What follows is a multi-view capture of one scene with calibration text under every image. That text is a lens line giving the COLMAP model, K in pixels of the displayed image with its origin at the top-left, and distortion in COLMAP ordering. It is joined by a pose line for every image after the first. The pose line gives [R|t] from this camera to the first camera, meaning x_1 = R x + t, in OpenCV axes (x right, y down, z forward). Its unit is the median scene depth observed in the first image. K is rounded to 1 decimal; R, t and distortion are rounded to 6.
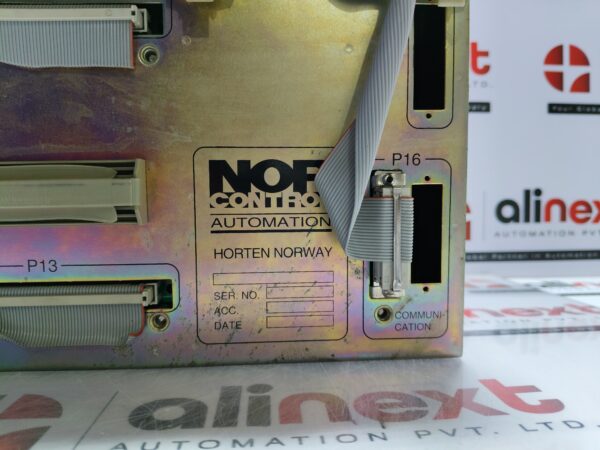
lens RADIAL K [[451.4, 0, 307.7], [0, 451.4, 224.7], [0, 0, 1]] dist [-0.013154, -0.028802]
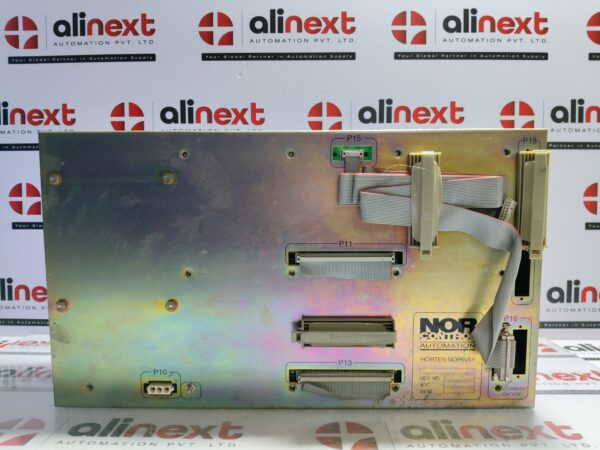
lens RADIAL K [[451.4, 0, 294.4], [0, 451.4, 221.8], [0, 0, 1]] dist [-0.013154, -0.028802]
pose [[0.995121, 0.011692, -0.097970, -0.615749], [-0.011147, 0.999919, 0.006111, -0.615695], [0.098034, -0.004990, 0.995171, -1.254467]]
